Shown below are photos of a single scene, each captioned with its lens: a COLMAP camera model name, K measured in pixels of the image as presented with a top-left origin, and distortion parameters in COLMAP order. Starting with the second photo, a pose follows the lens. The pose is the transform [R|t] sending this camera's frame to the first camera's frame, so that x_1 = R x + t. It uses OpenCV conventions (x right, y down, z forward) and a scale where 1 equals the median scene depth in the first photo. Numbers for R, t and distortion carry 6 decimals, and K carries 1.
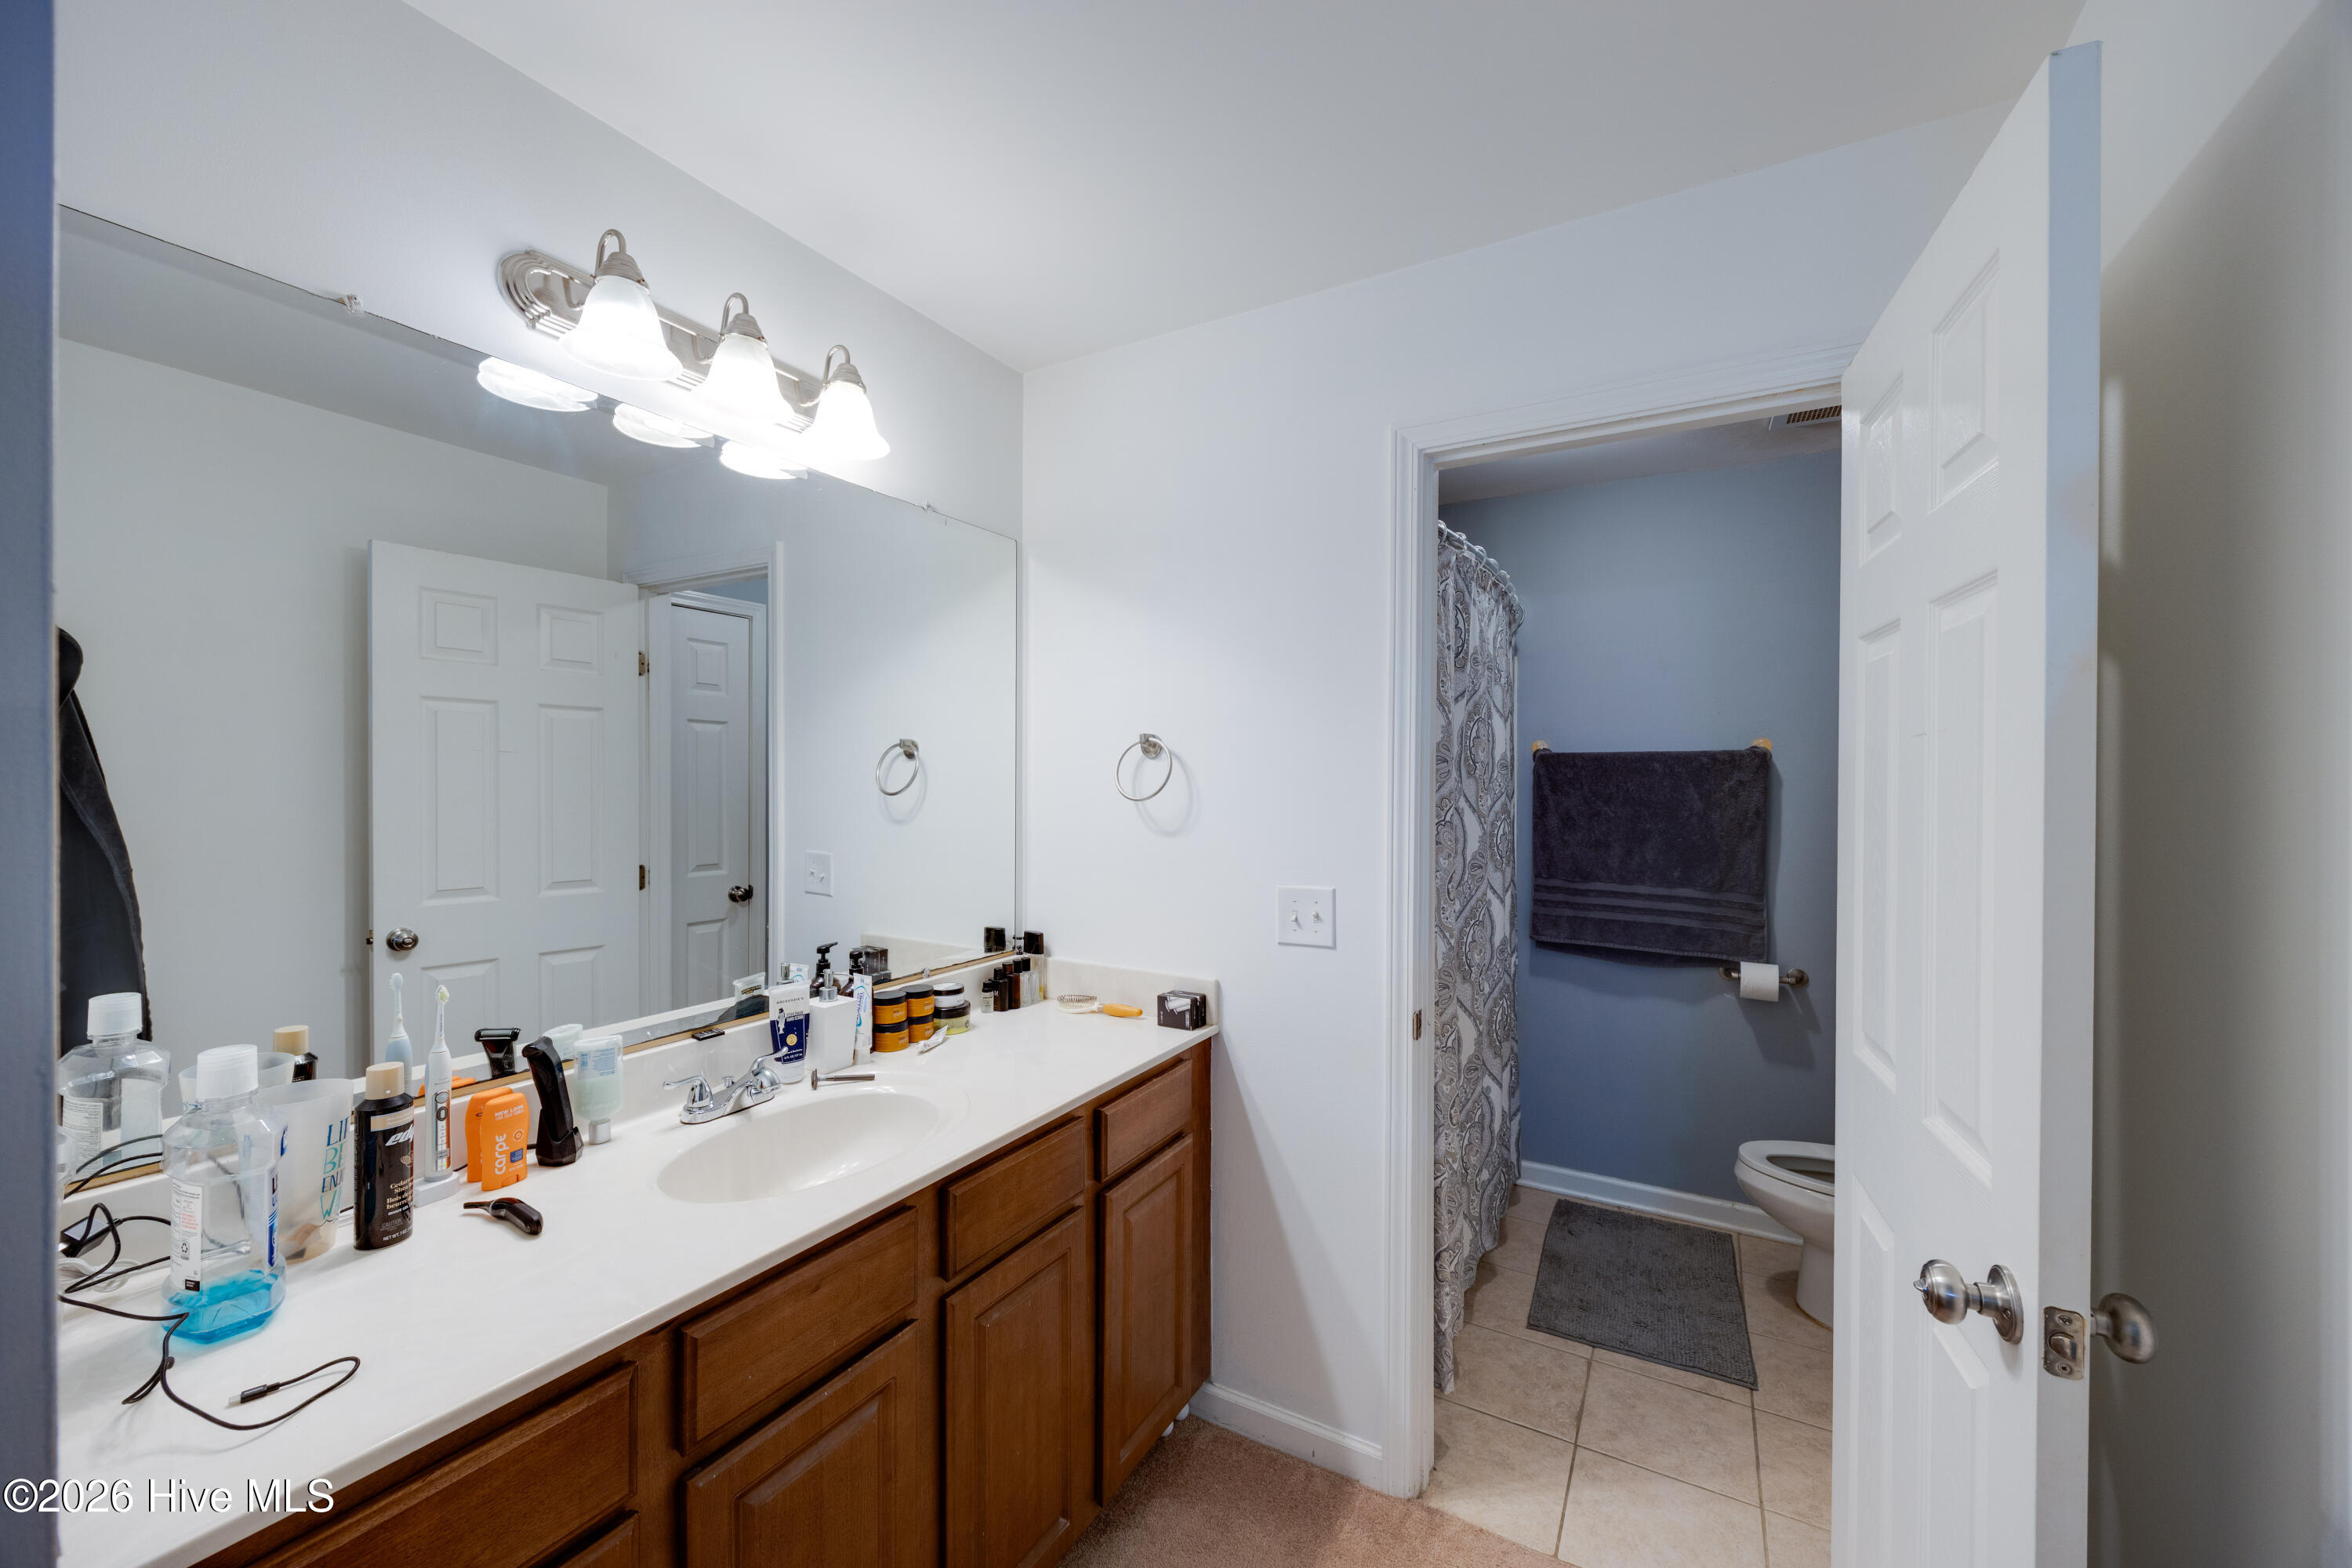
lens RADIAL K [[887.3, 0, 1170.3], [0, 887.3, 783.1], [0, 0, 1]] dist [-0.005218, -0.000429]
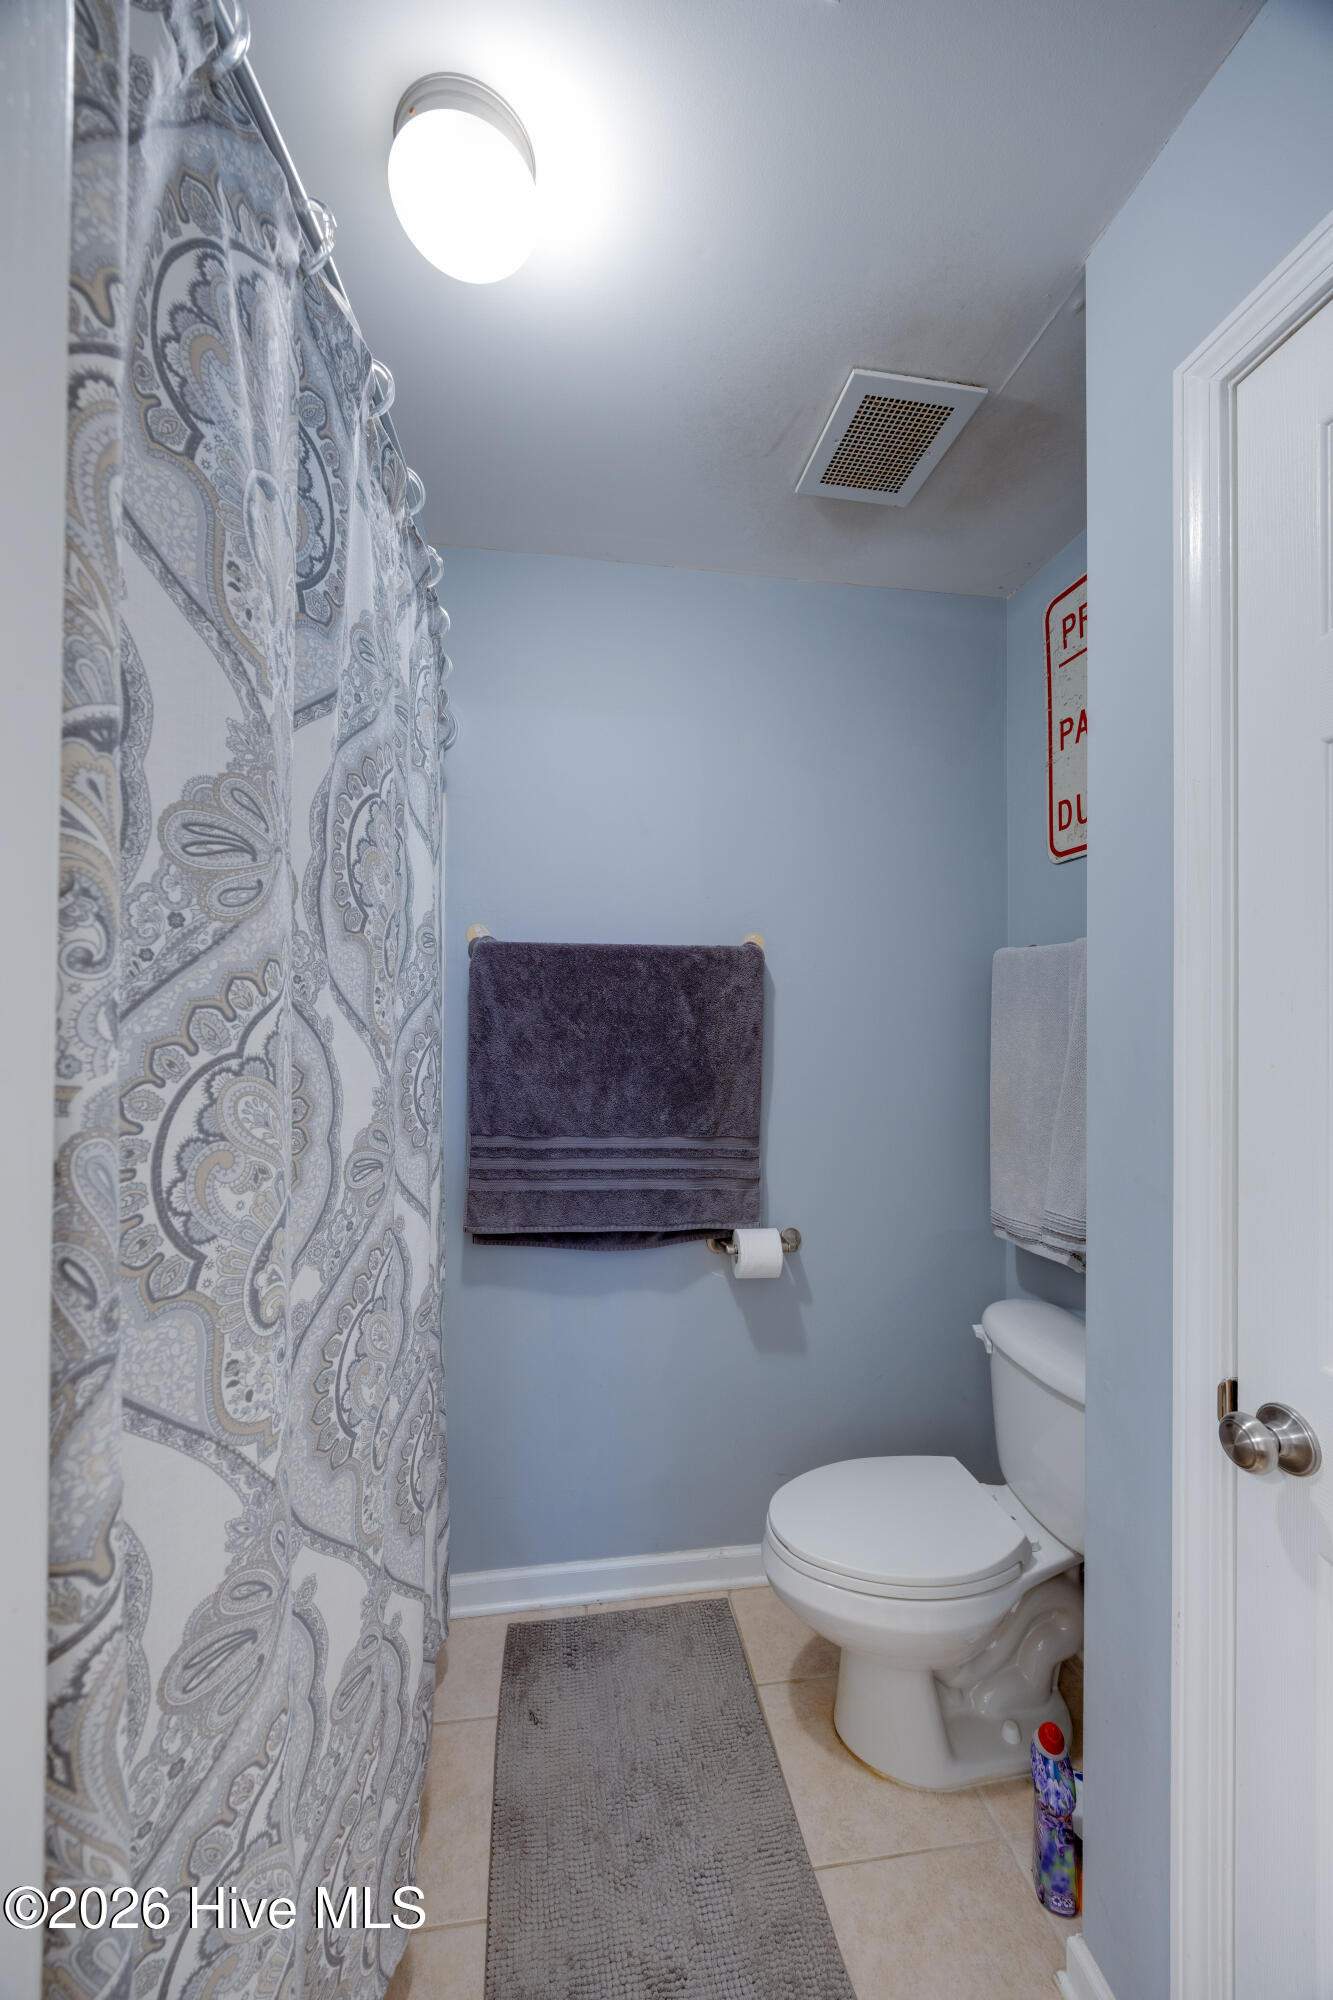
lens RADIAL K [[754.5, 0, 657.6], [0, 754.5, 1010.6], [0, 0, 1]] dist [-0.005218, -0.000429]
pose [[0.784592, 0.005913, 0.619984, 0.197703], [-0.001384, 0.999969, -0.007786, 0.022136], [-0.620011, 0.005251, 0.784576, 0.542438]]
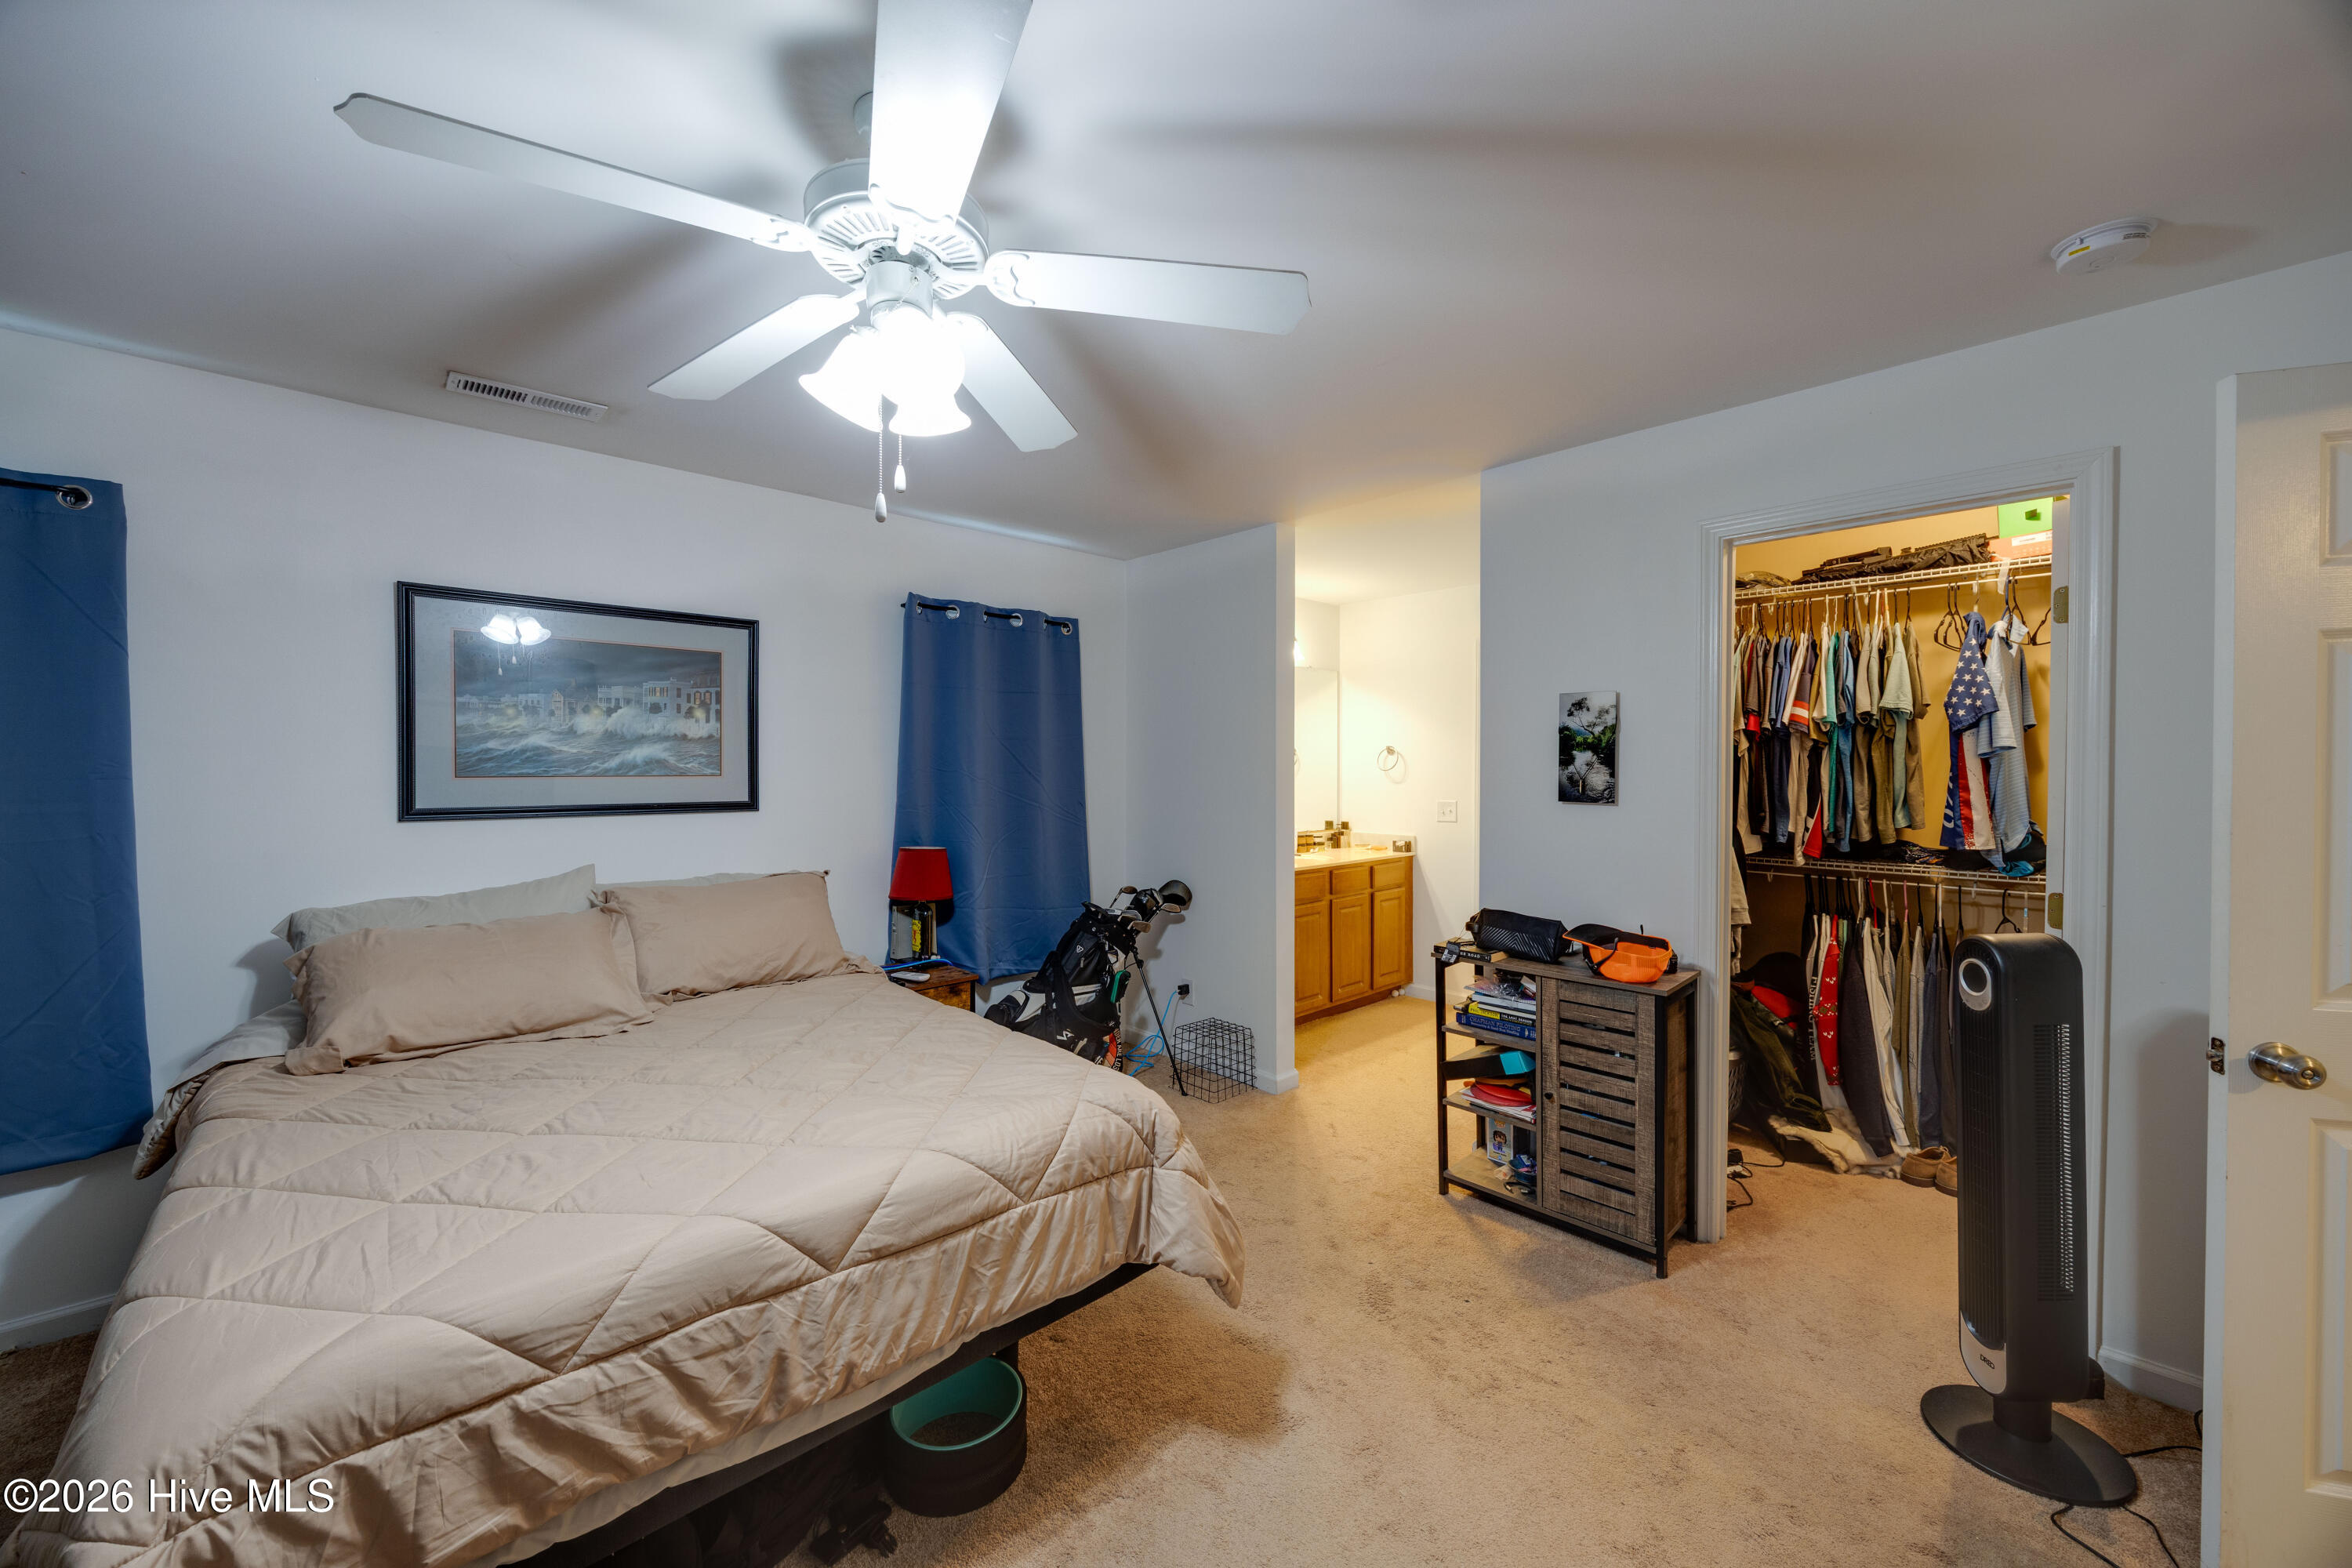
lens RADIAL K [[887.3, 0, 1167.1], [0, 887.3, 772.8], [0, 0, 1]] dist [-0.005218, -0.000429]
pose [[0.957206, -0.000737, -0.289406, 0.080822], [0.000617, 1.000000, -0.000507, 0.020841], [0.289406, 0.000306, 0.957206, -1.326325]]
